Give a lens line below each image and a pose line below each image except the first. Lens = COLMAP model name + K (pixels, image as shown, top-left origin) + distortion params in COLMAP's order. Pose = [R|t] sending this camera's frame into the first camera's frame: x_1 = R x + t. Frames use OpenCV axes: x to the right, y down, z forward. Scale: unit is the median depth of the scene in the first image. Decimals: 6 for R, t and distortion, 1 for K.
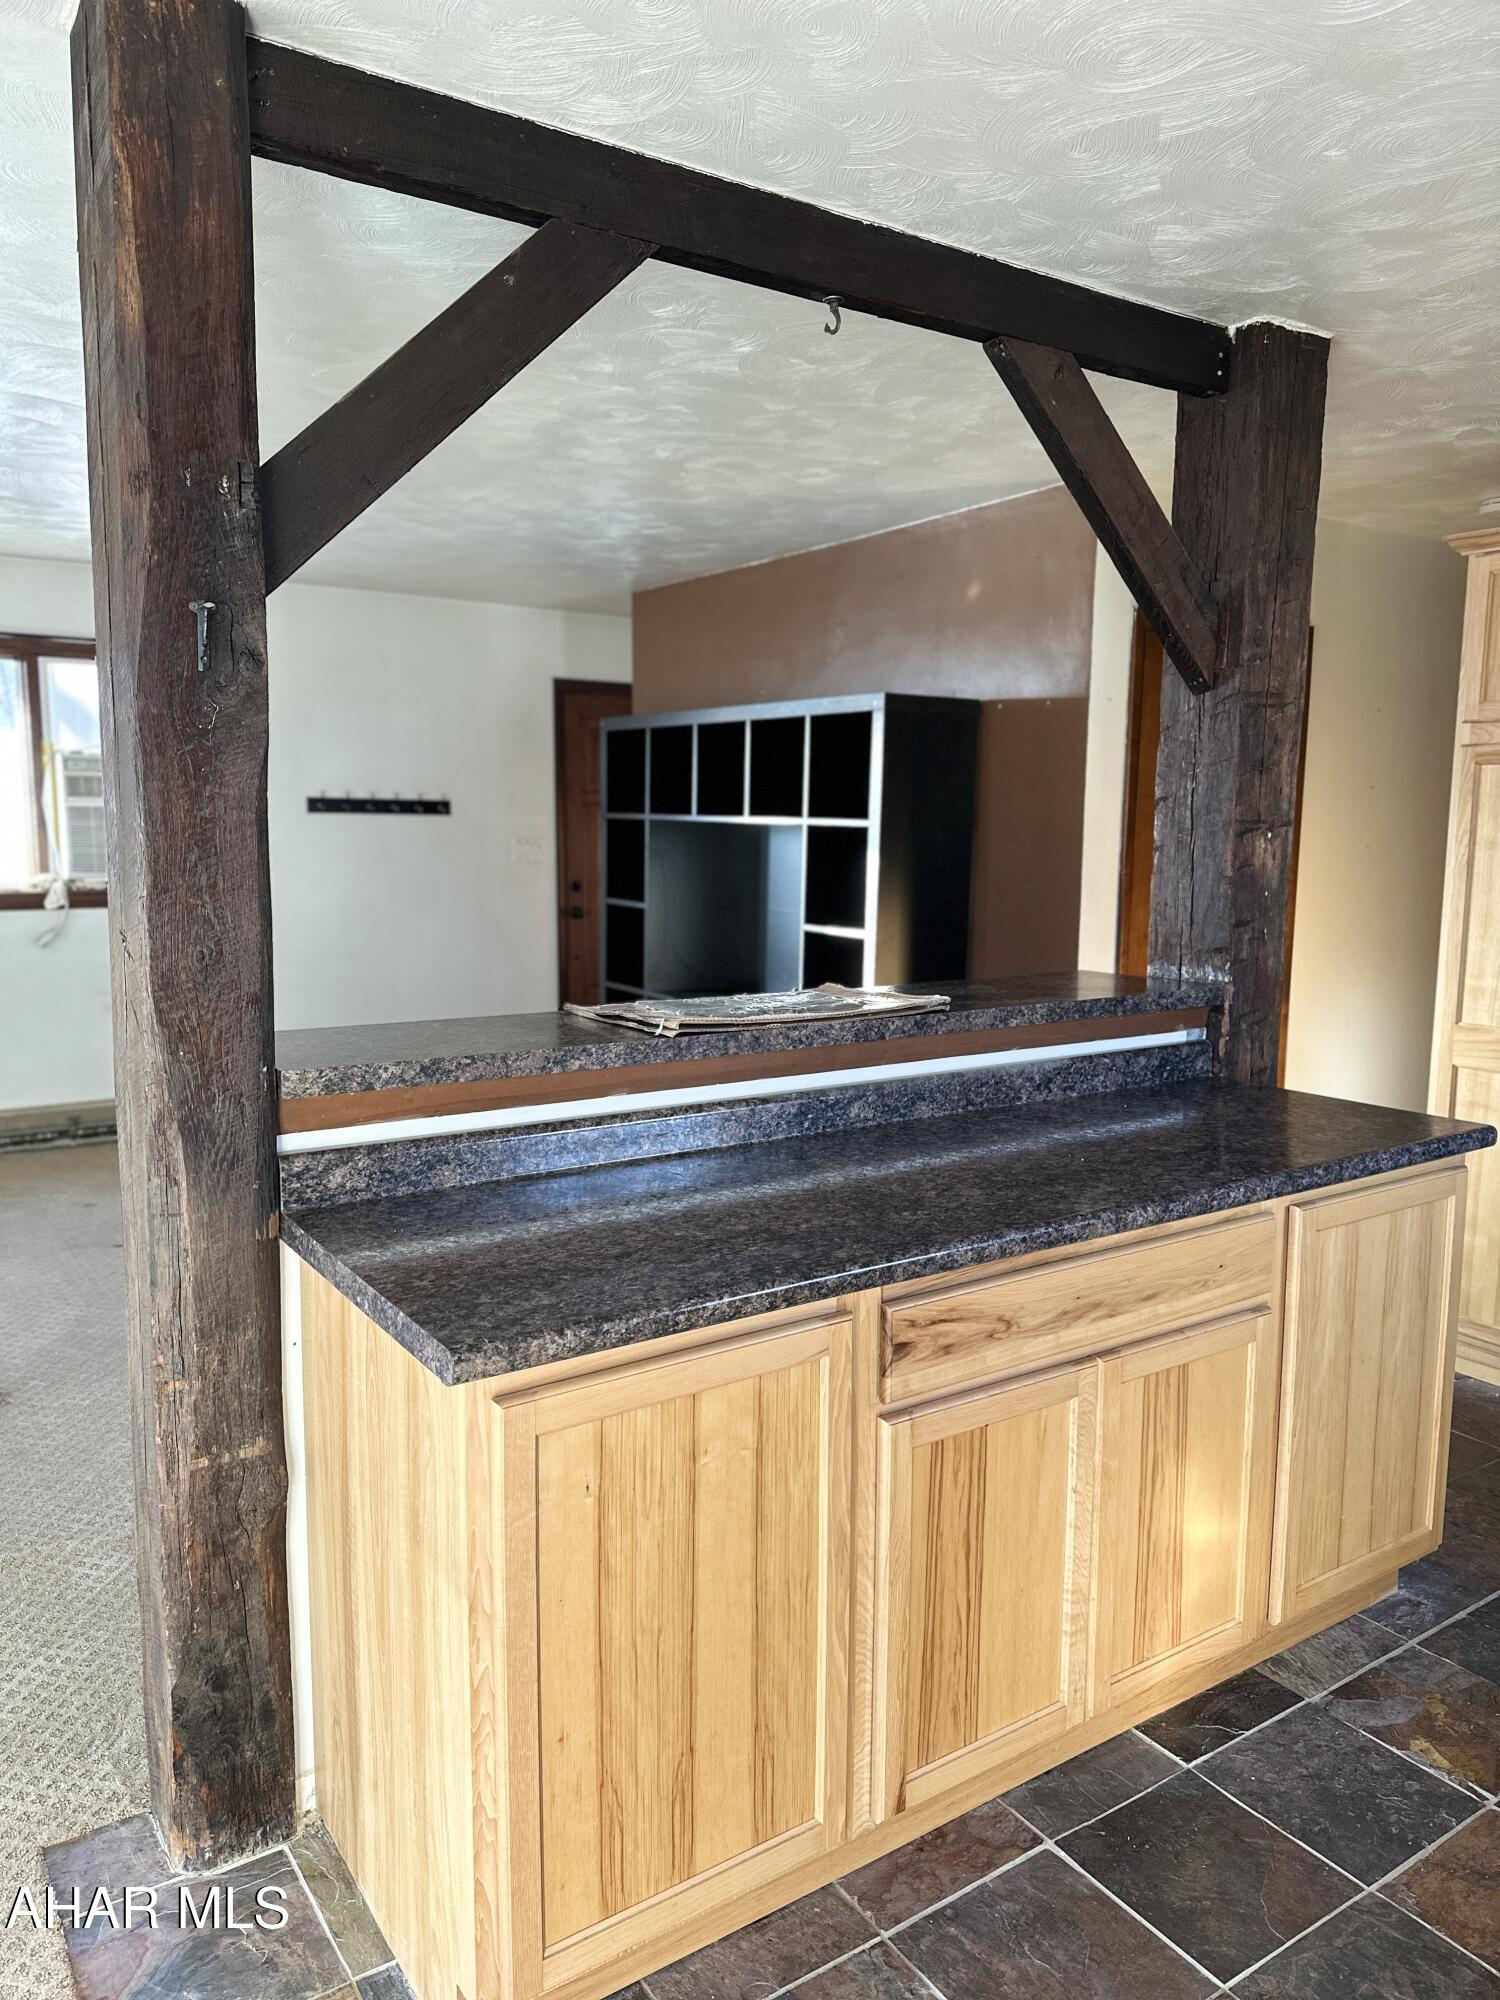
lens RADIAL K [[1407.2, 0, 747.2], [0, 1407.2, 1009.5], [0, 0, 1]] dist [-0.003977, -0.000300]
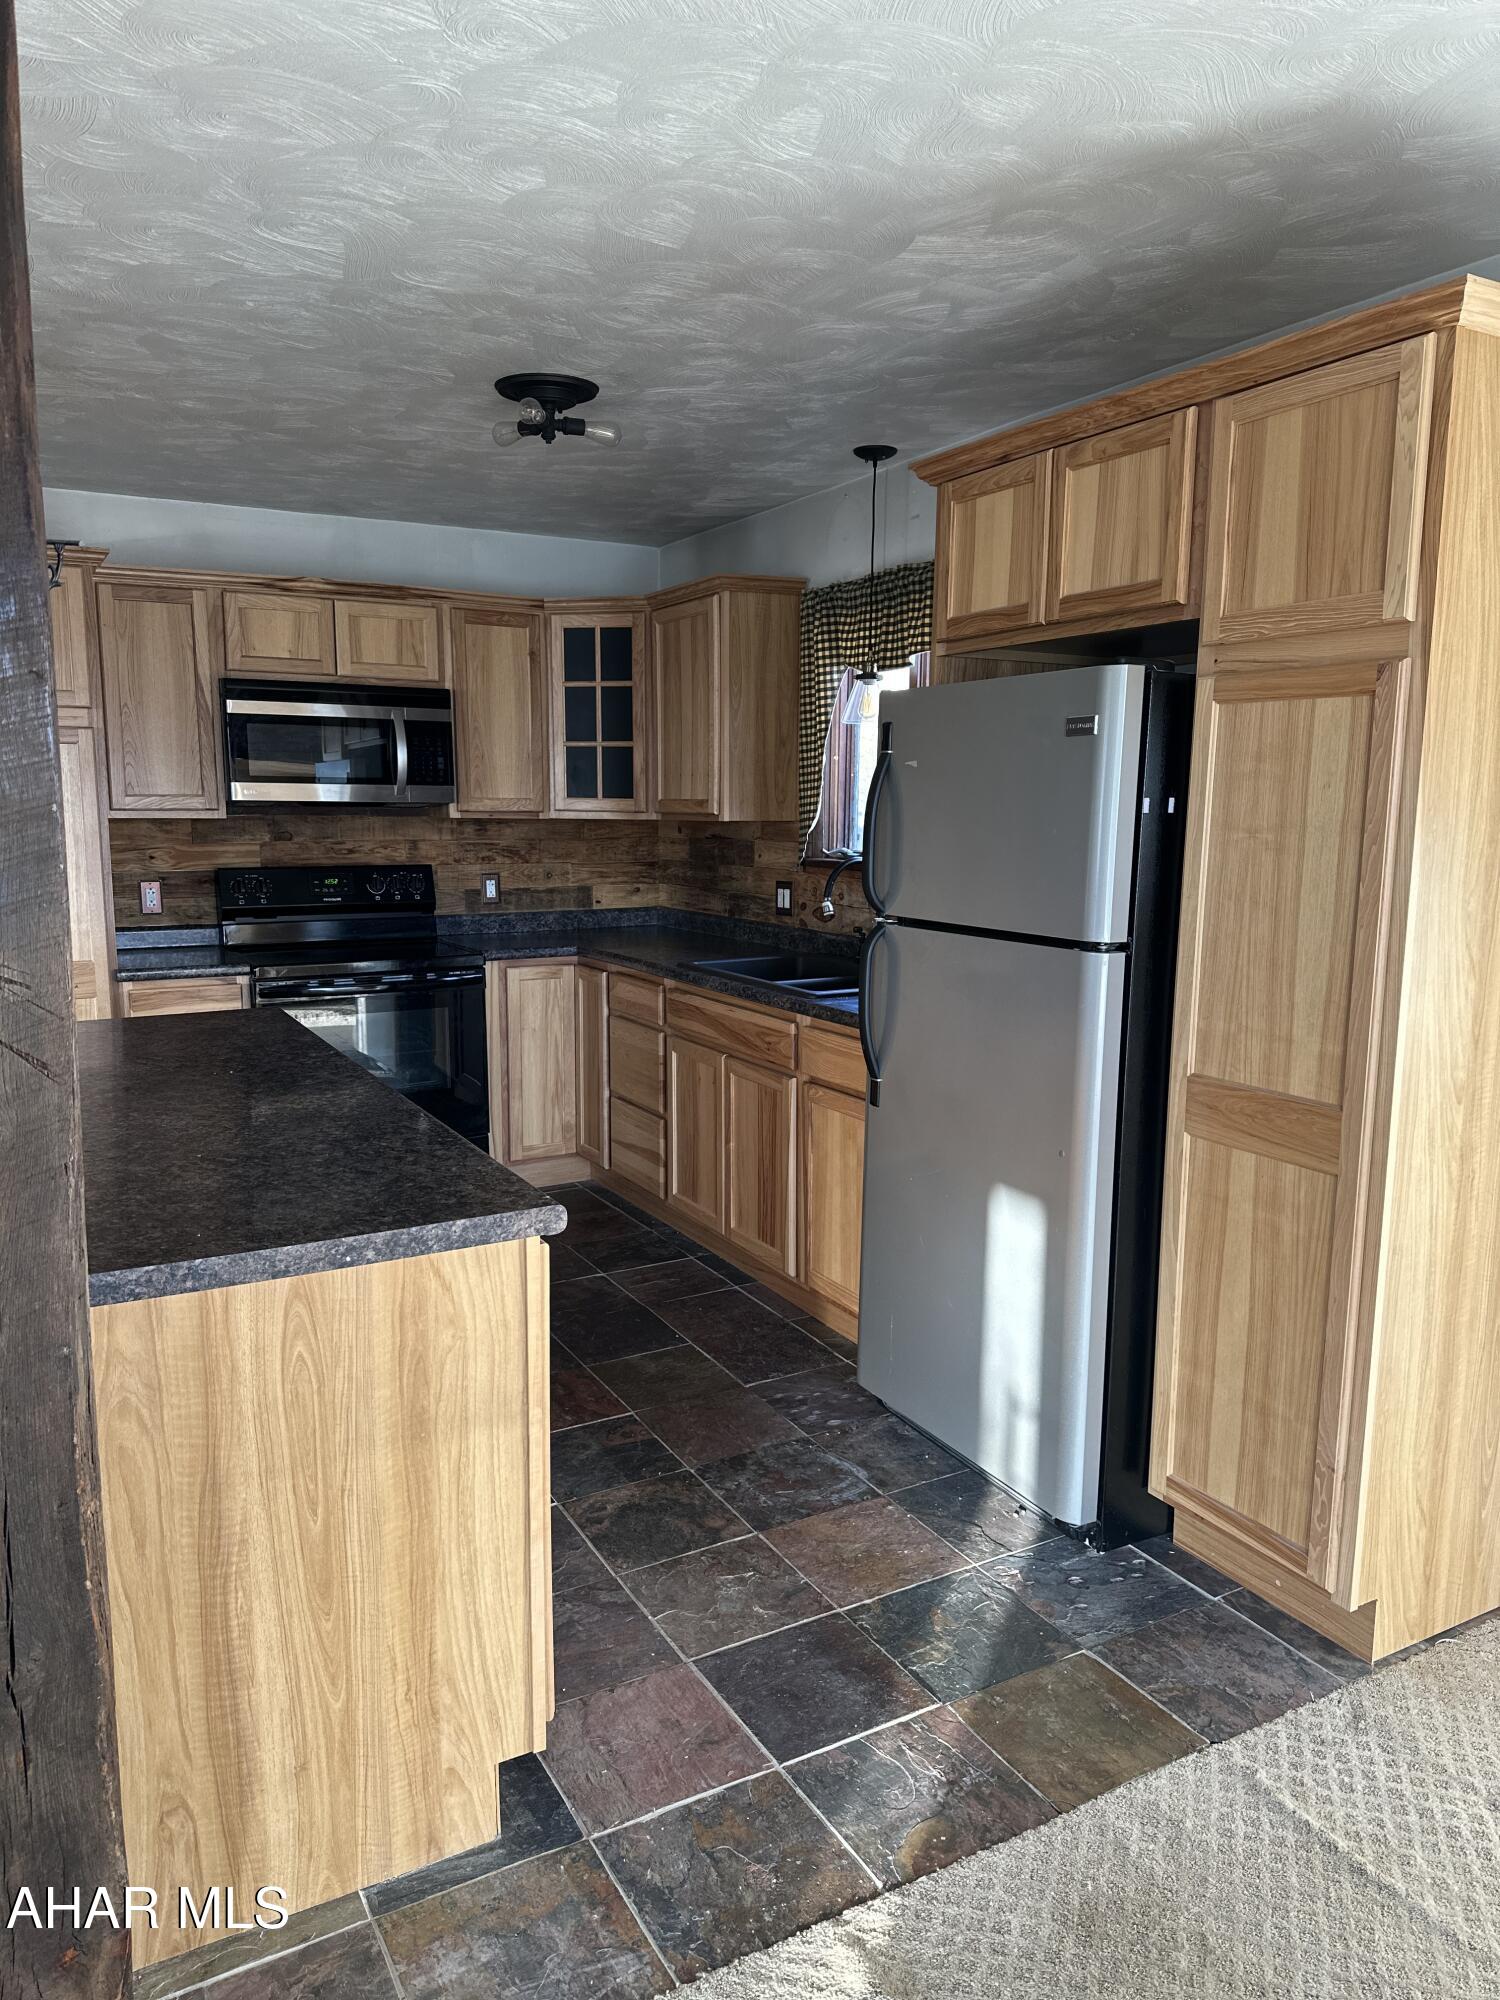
lens RADIAL K [[1399.5, 0, 750.9], [0, 1399.5, 1014.6], [0, 0, 1]] dist [0.153676, -0.217635]
pose [[0.090072, -0.160084, 0.982985, -0.866977], [0.132068, 0.980201, 0.147529, -0.063405], [-0.987140, 0.116533, 0.109430, 0.382020]]
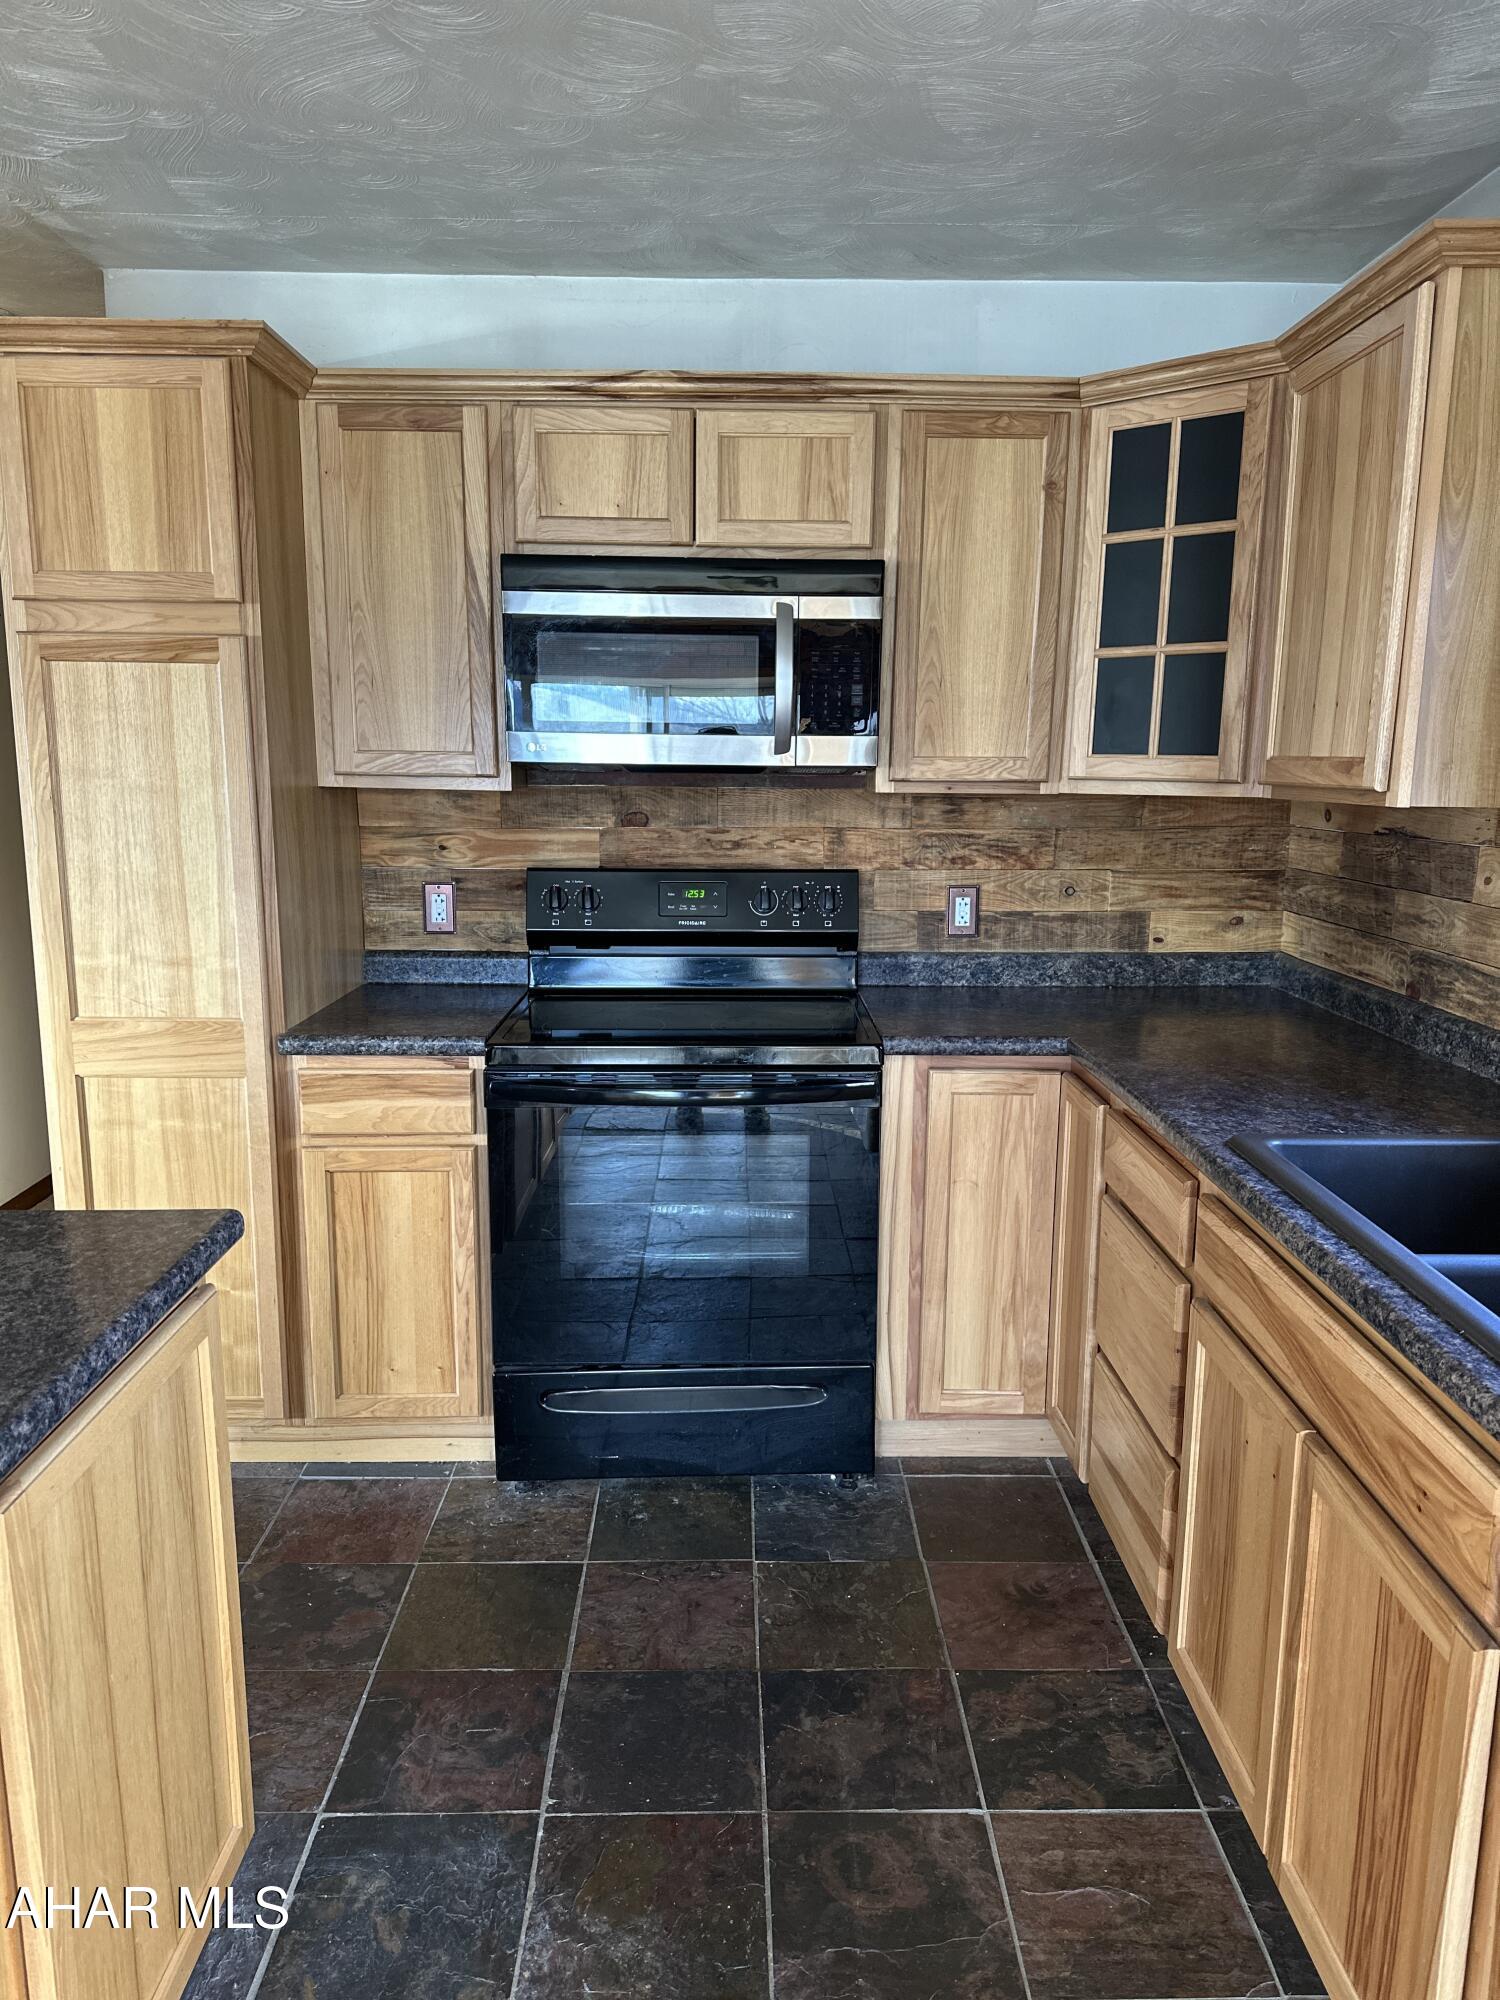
lens RADIAL K [[1399.5, 0, 750.9], [0, 1399.5, 1014.6], [0, 0, 1]] dist [0.153676, -0.217635]
pose [[0.549938, -0.156031, 0.820501, 0.132346], [0.107511, 0.987446, 0.115719, -0.062531], [-0.828257, 0.024575, 0.559810, 0.440430]]
